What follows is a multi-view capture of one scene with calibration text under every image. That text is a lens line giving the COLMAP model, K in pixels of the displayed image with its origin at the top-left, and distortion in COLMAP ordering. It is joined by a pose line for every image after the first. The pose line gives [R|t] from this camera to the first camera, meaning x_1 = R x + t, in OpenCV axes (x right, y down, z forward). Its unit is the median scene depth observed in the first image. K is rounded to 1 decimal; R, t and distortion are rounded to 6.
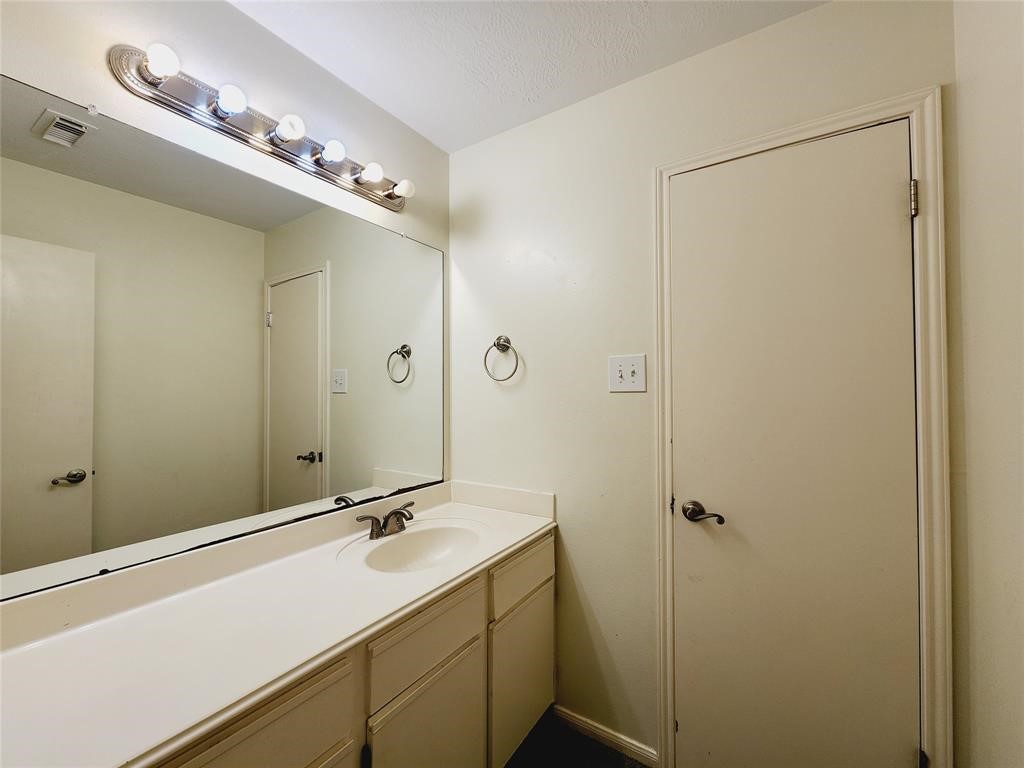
lens RADIAL K [[420.2, 0, 513.6], [0, 420.2, 383.8], [0, 0, 1]] dist [-0.002076, -0.000386]
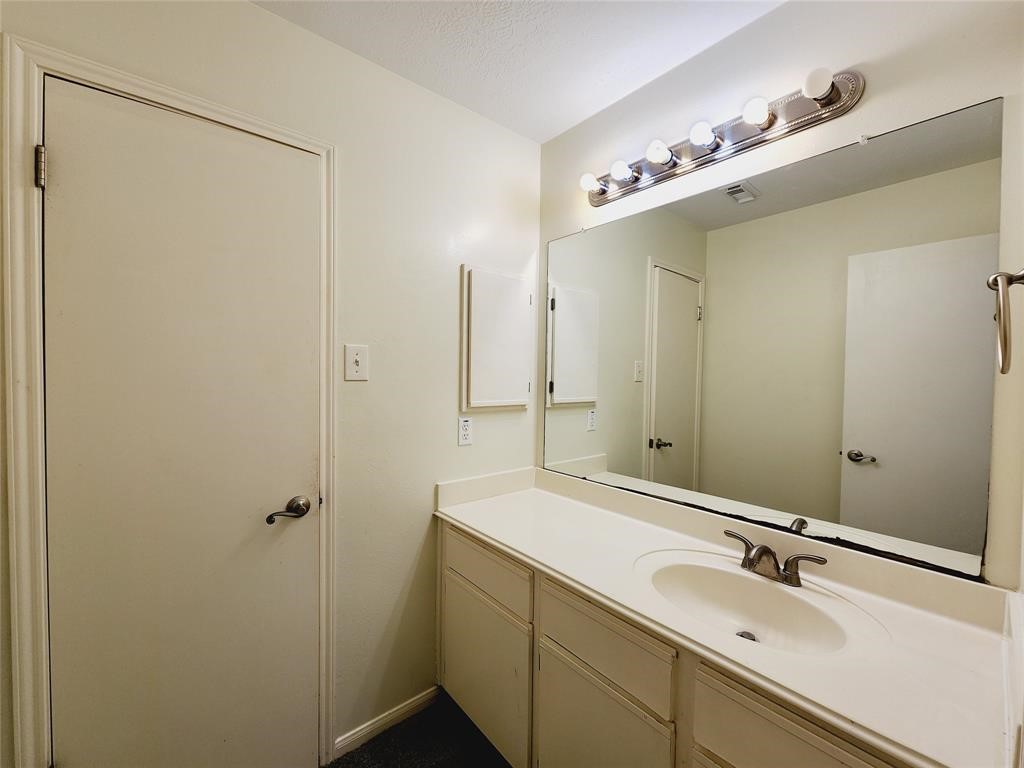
lens RADIAL K [[420.2, 0, 513.6], [0, 420.2, 383.8], [0, 0, 1]] dist [-0.002076, -0.000386]
pose [[-0.296375, 0.026428, -0.954706, 0.590743], [0.006014, 0.999649, 0.025805, -0.013640], [0.955053, 0.001907, -0.296430, 0.832815]]
